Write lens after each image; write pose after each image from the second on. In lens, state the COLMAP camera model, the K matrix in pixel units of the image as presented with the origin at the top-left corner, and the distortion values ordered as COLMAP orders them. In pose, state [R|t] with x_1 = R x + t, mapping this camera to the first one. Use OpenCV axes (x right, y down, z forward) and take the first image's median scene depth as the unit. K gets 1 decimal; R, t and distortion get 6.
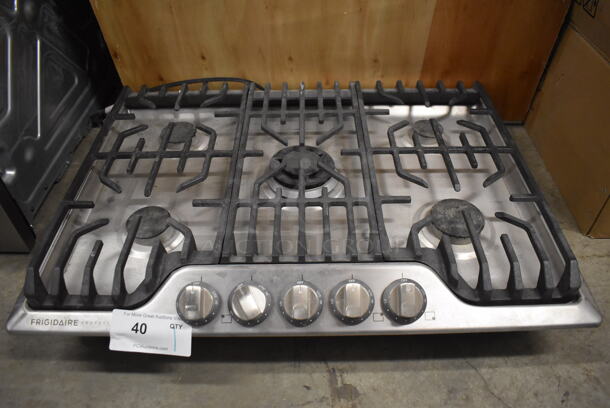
lens RADIAL K [[471.2, 0, 305.0], [0, 471.2, 204.0], [0, 0, 1]] dist [-0.089642, 0.001775]
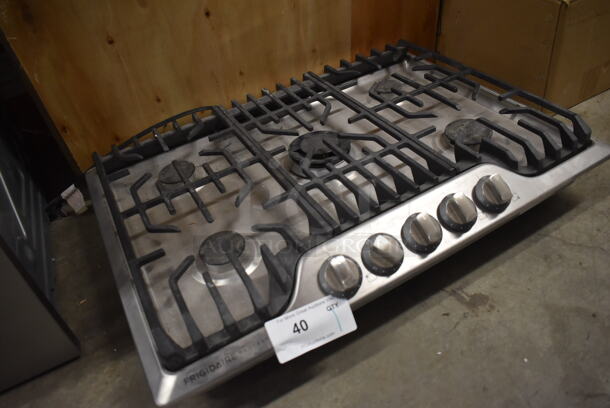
lens RADIAL K [[471.2, 0, 305.0], [0, 471.2, 204.0], [0, 0, 1]] dist [-0.089642, 0.001775]
pose [[0.869983, -0.389725, 0.302067, -0.462941], [0.419440, 0.906994, -0.037833, 0.068664], [-0.259228, 0.159613, 0.952536, 0.036221]]
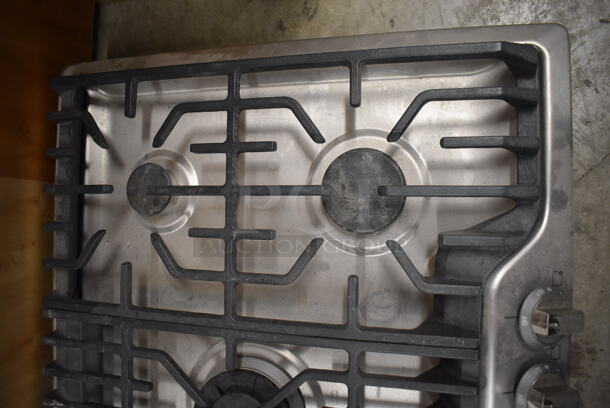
lens RADIAL K [[471.2, 0, 305.0], [0, 471.2, 204.0], [0, 0, 1]] dist [-0.089642, 0.001775]
pose [[0.023465, -0.999301, 0.029111, 0.300968], [0.856363, 0.035117, 0.515179, -0.378531], [-0.515841, 0.012840, 0.856588, 0.520231]]
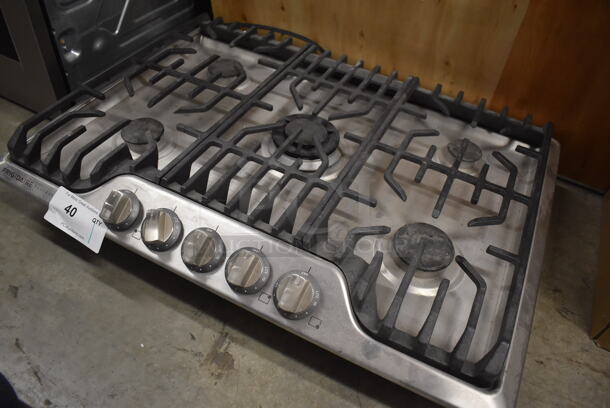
lens RADIAL K [[471.2, 0, 305.0], [0, 471.2, 204.0], [0, 0, 1]] dist [-0.089642, 0.001775]
pose [[0.885235, 0.381265, -0.266451, 0.346790], [-0.375784, 0.923797, 0.073387, -0.024766], [0.274126, 0.035163, 0.961051, 0.102009]]
